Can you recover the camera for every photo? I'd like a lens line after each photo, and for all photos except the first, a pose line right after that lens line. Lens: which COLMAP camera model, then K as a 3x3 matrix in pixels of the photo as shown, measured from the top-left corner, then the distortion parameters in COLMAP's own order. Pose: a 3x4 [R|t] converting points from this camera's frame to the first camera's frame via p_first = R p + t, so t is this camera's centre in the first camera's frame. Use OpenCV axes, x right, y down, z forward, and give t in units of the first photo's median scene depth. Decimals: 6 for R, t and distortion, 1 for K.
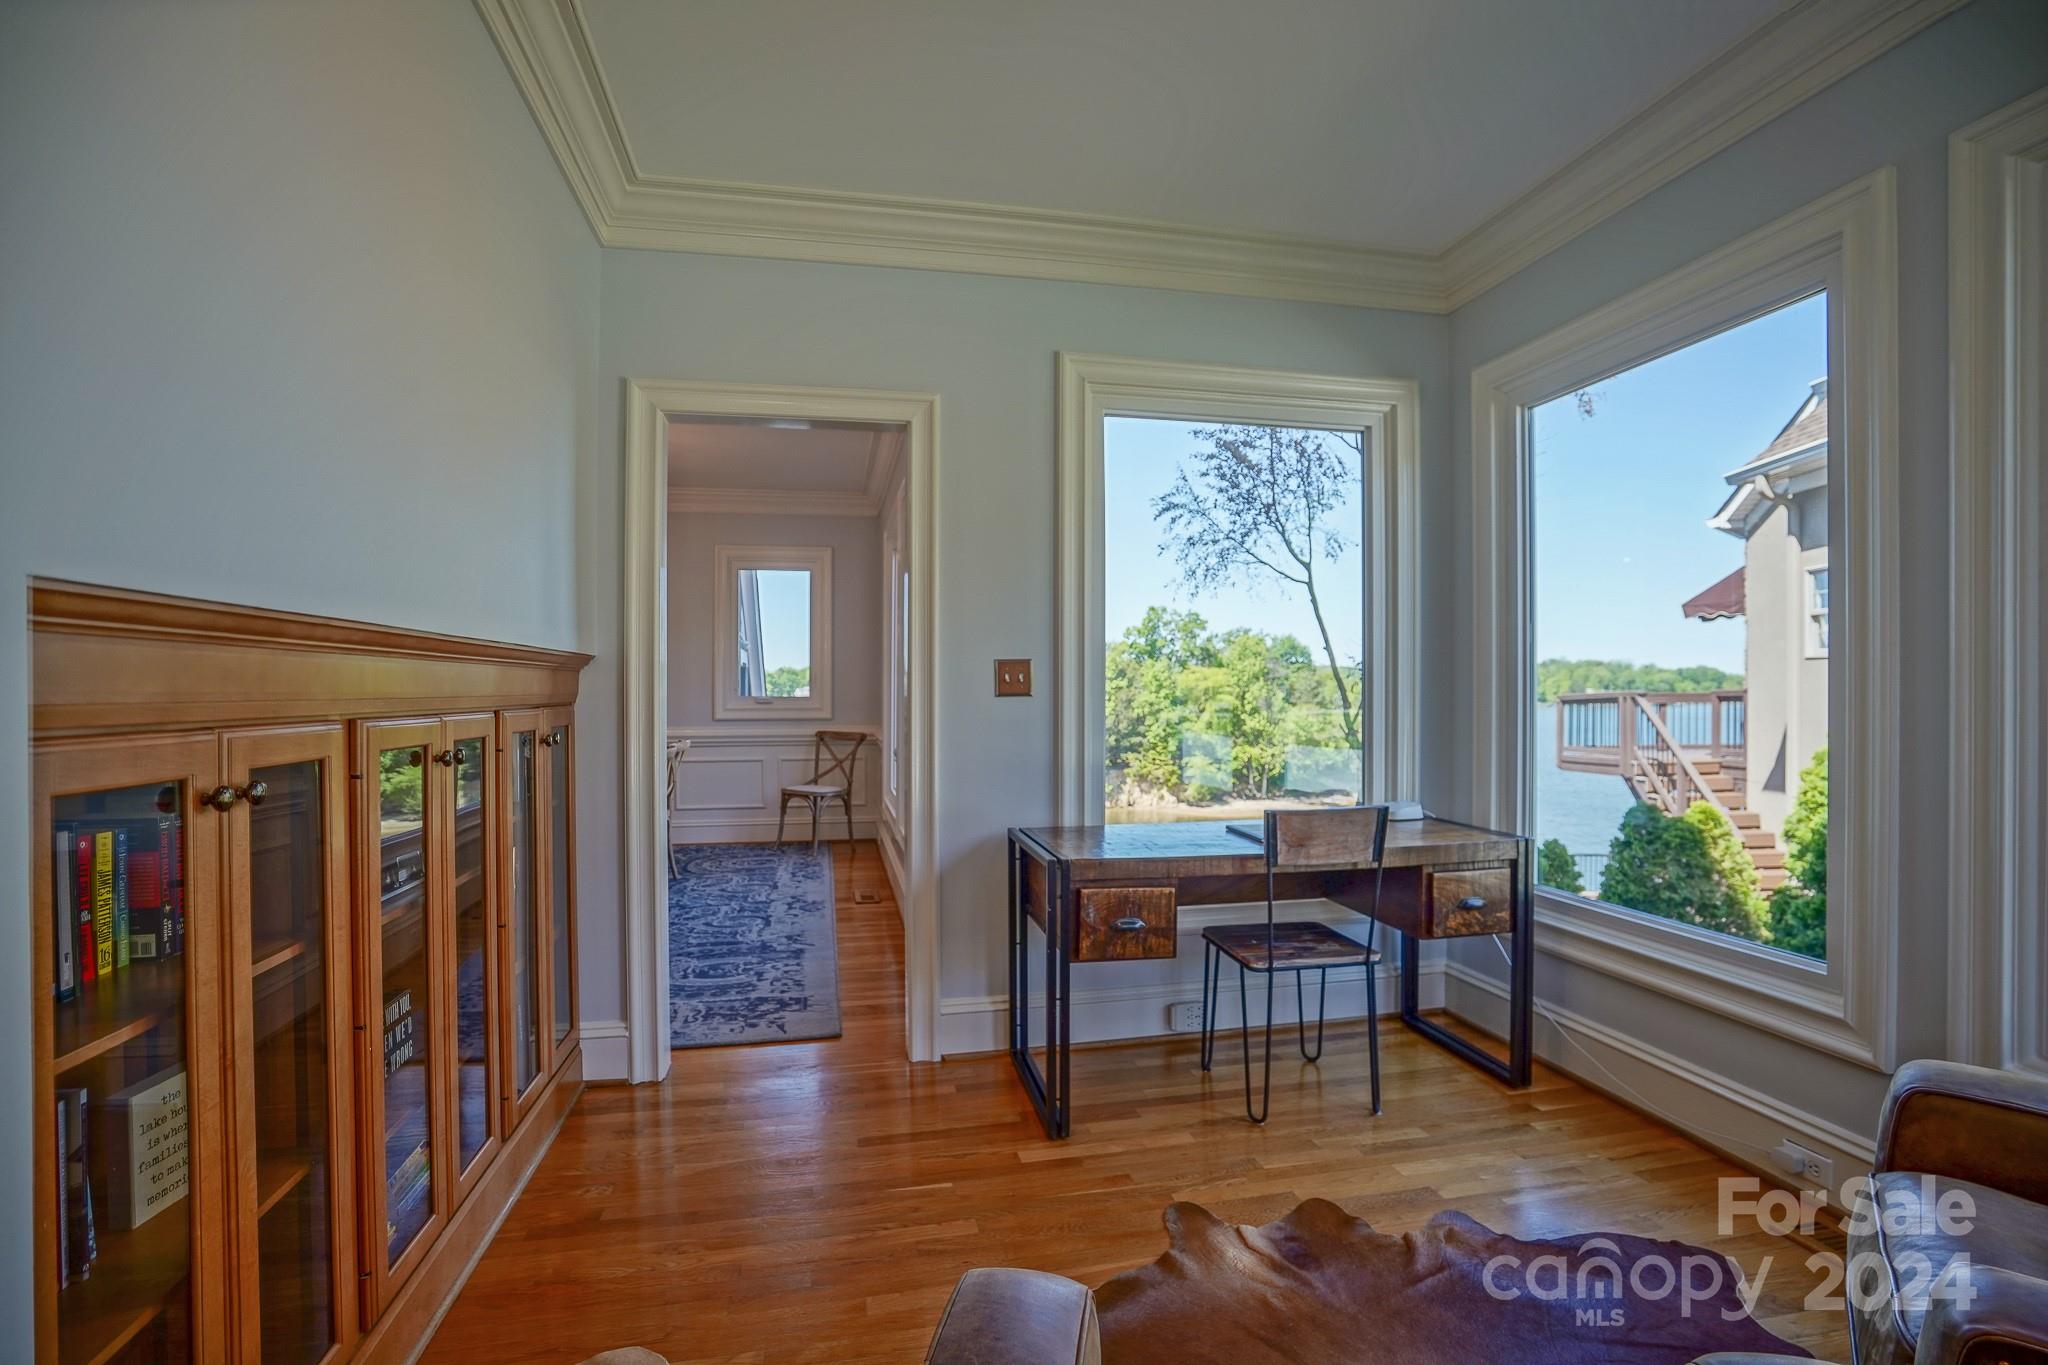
lens RADIAL K [[949.0, 0, 1019.8], [0, 949.0, 690.2], [0, 0, 1]] dist [-0.047165, 0.014948]
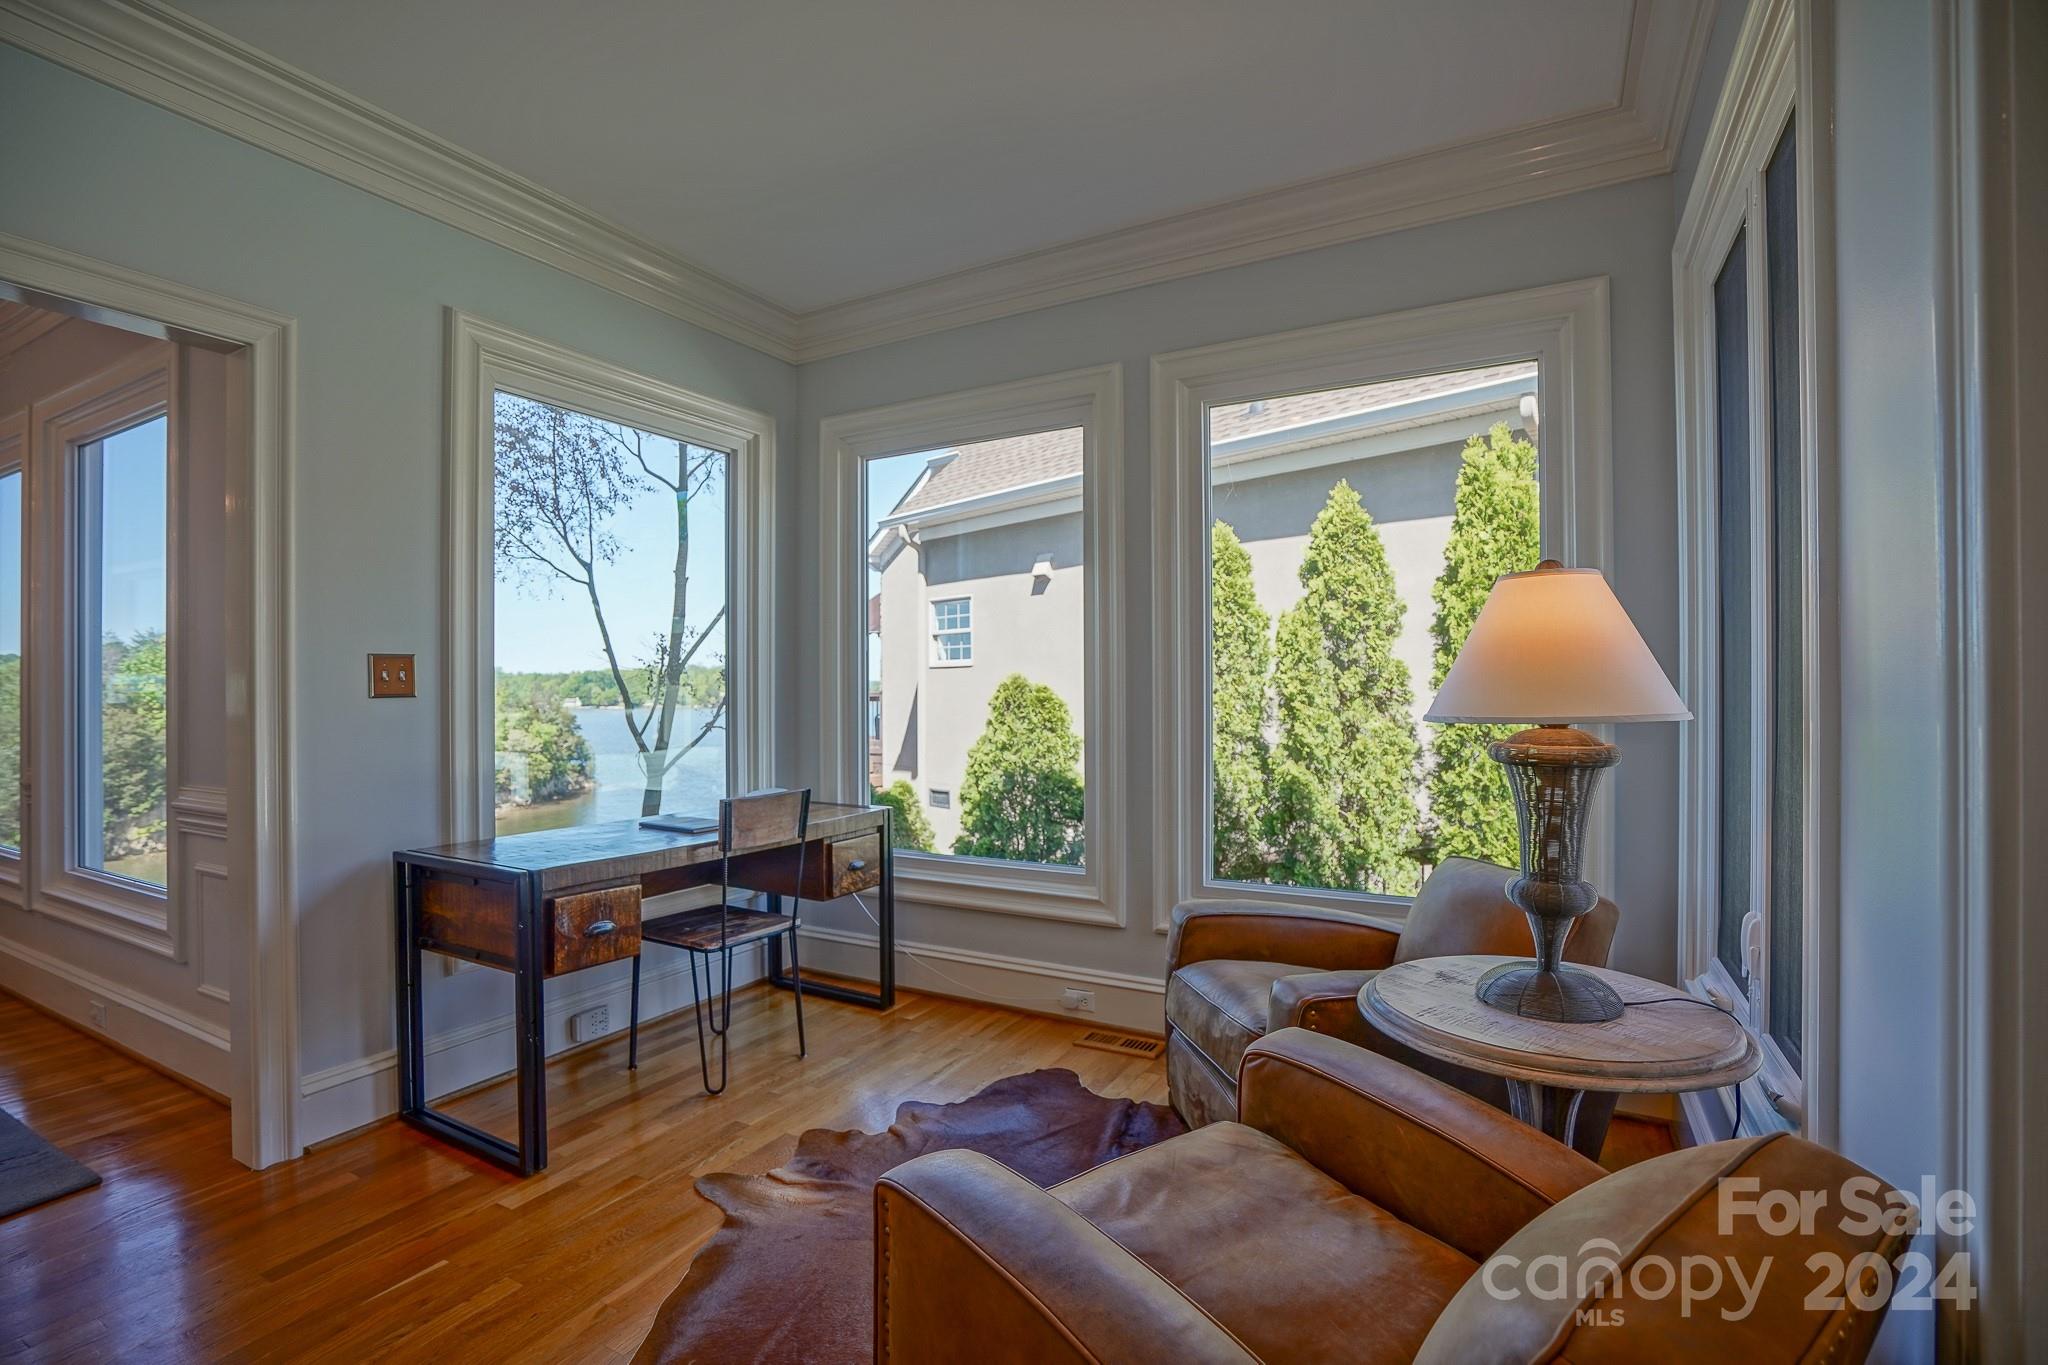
lens RADIAL K [[949.0, 0, 1022.9], [0, 949.0, 685.6], [0, 0, 1]] dist [-0.047165, 0.014948]
pose [[0.661870, 0.002139, 0.749616, -0.284148], [0.004760, 0.999964, -0.007057, 0.005136], [-0.749604, 0.008239, 0.661836, 0.026174]]
